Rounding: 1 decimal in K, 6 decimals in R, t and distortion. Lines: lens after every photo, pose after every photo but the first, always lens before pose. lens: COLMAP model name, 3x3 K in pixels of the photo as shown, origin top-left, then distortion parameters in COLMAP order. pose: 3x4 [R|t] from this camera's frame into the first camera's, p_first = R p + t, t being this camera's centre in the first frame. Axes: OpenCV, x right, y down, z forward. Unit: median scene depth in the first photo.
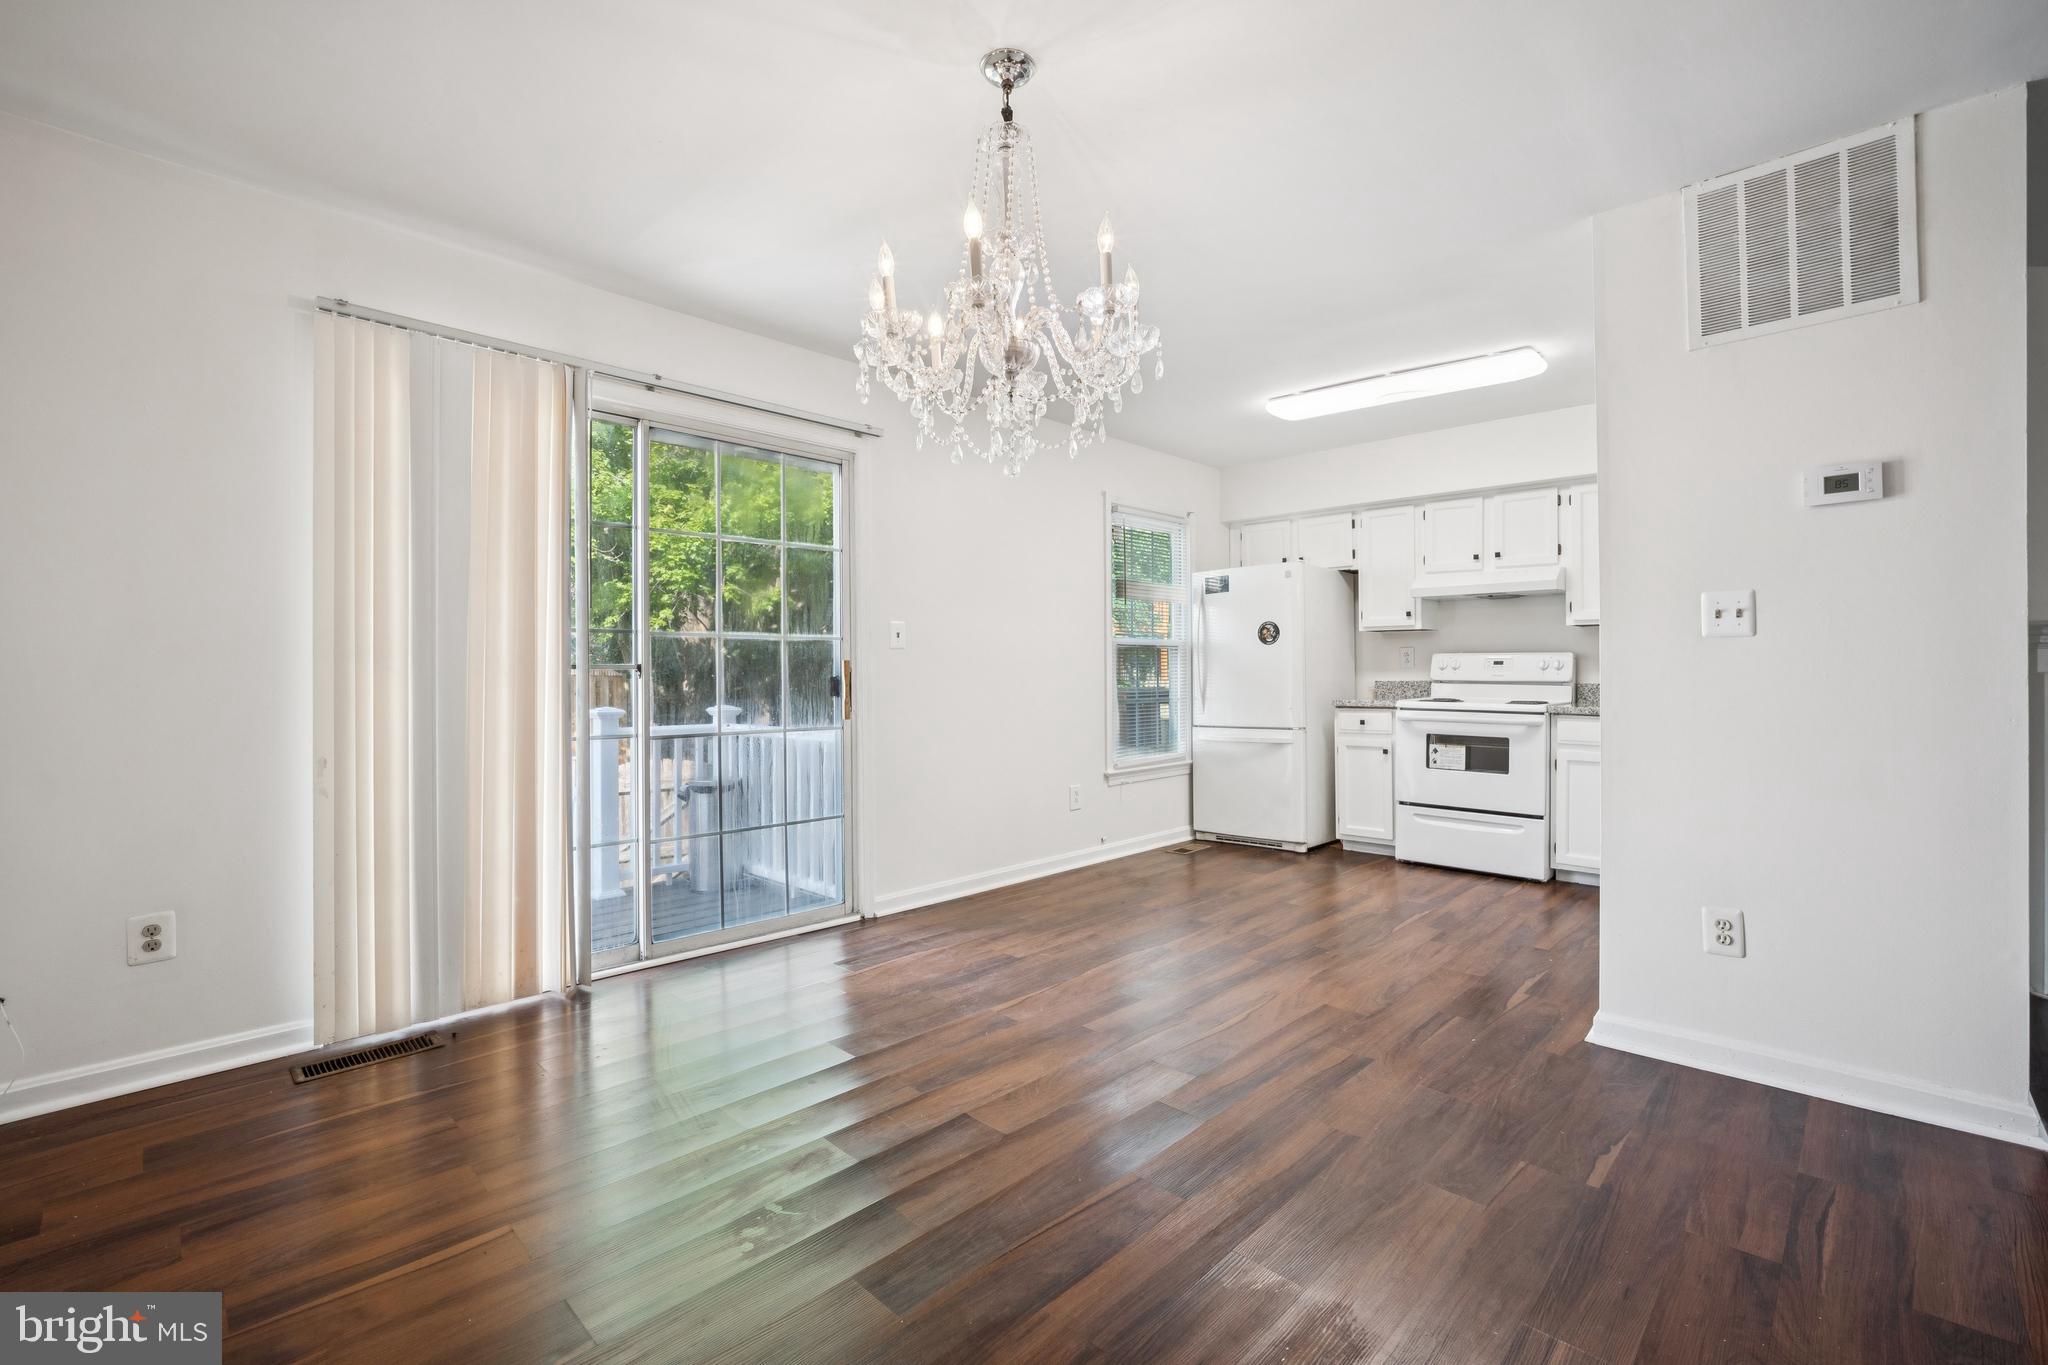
lens RADIAL K [[884.9, 0, 1027.9], [0, 884.9, 673.9], [0, 0, 1]] dist [-0.023073, 0.000934]
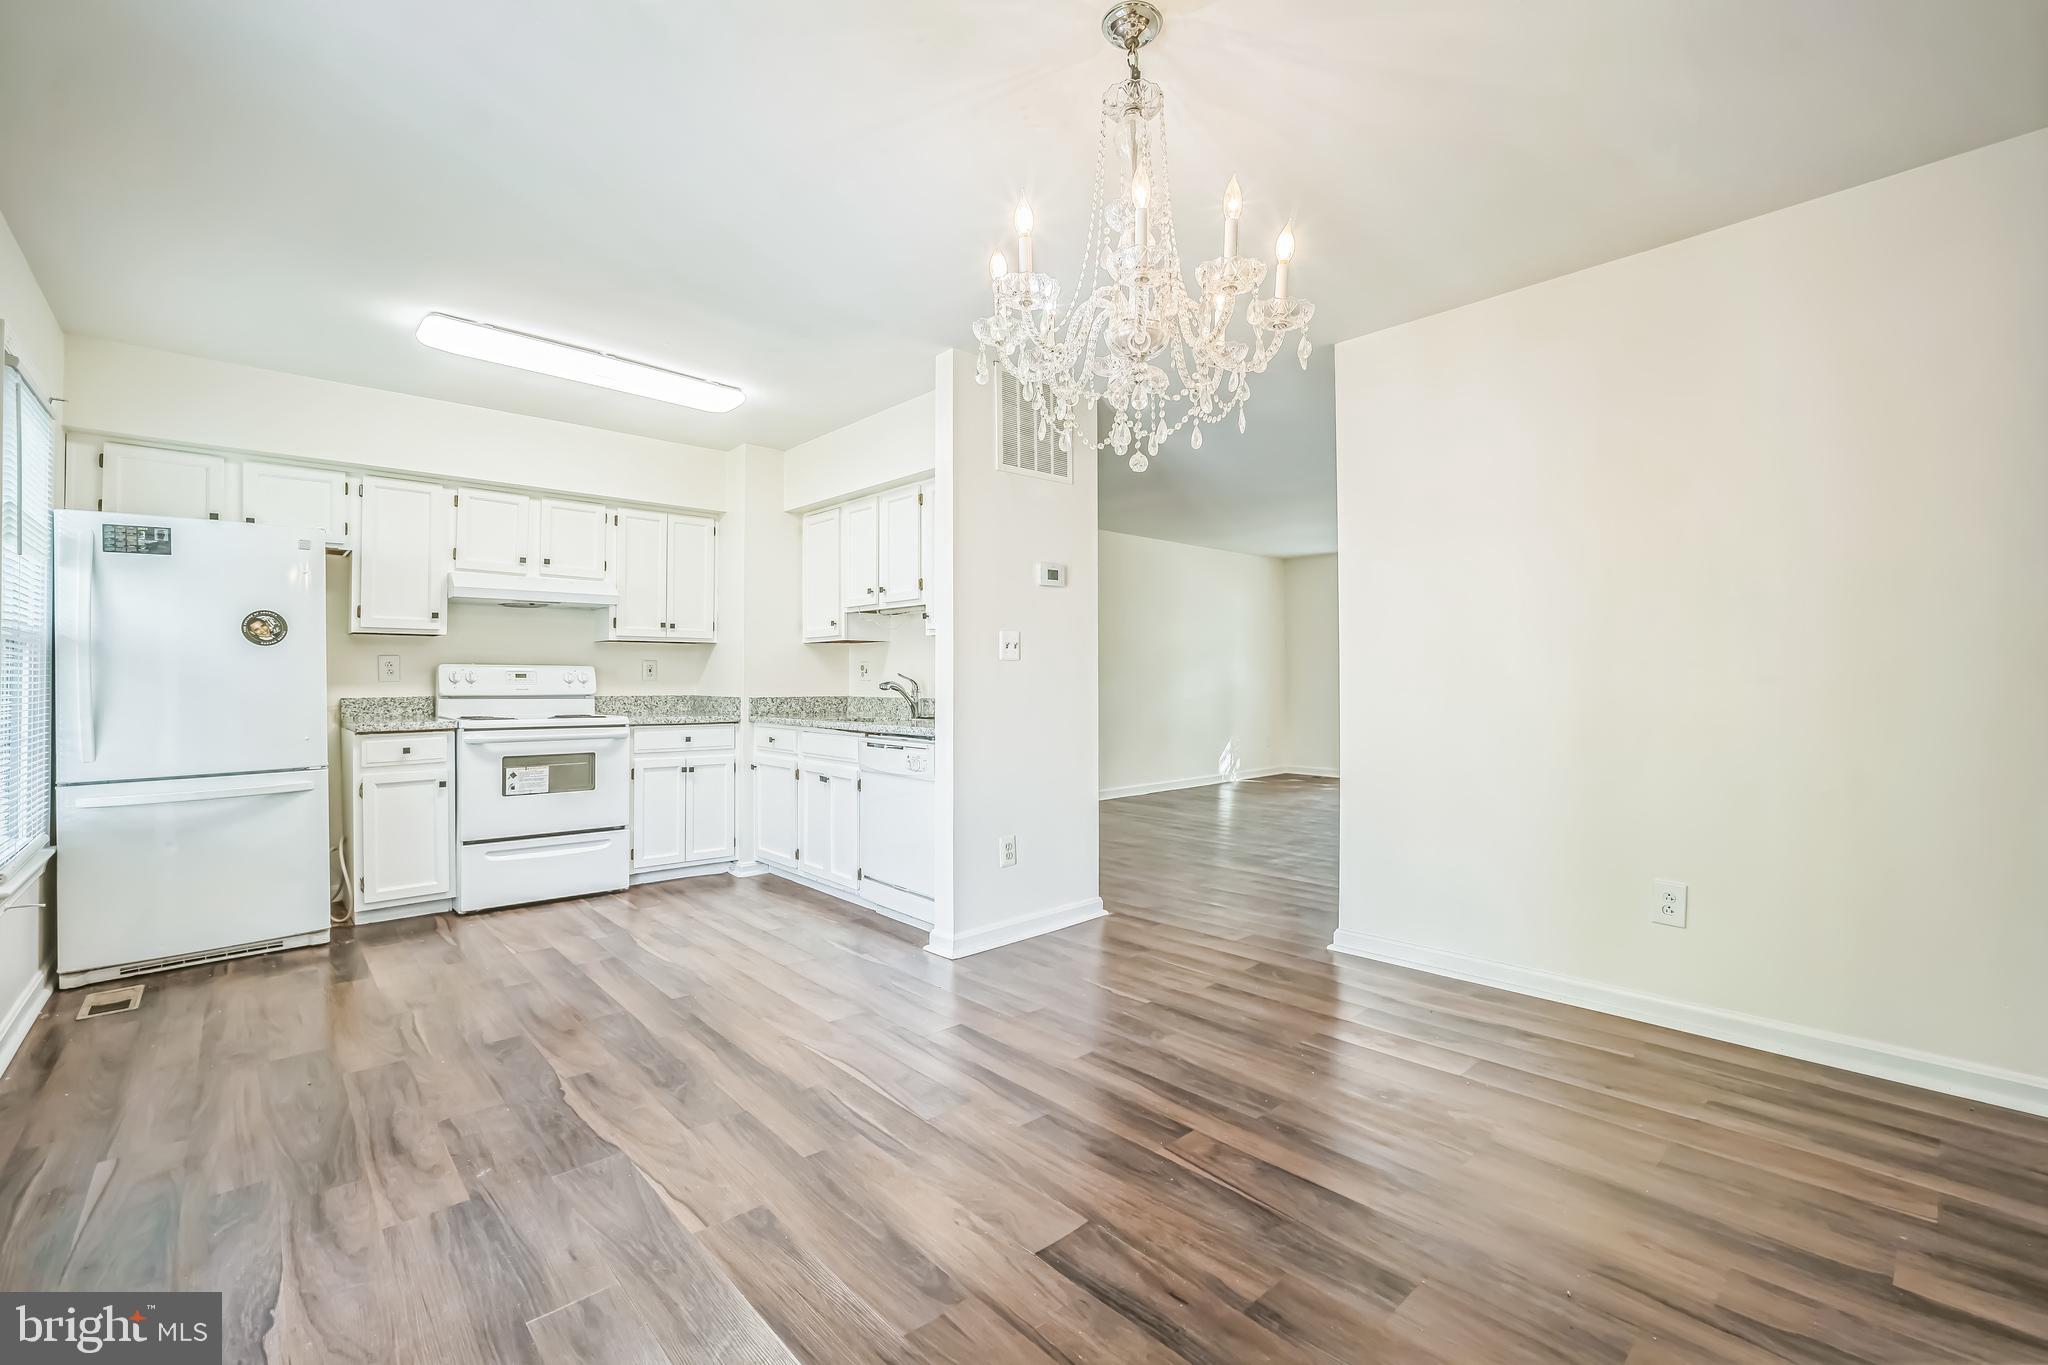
lens RADIAL K [[884.9, 0, 1027.9], [0, 884.9, 673.9], [0, 0, 1]] dist [-0.023073, 0.000934]
pose [[0.050822, 0.009896, 0.998659, -0.384050], [0.007112, 0.999922, -0.010271, -0.001018], [-0.998682, 0.007625, 0.050747, 0.437871]]
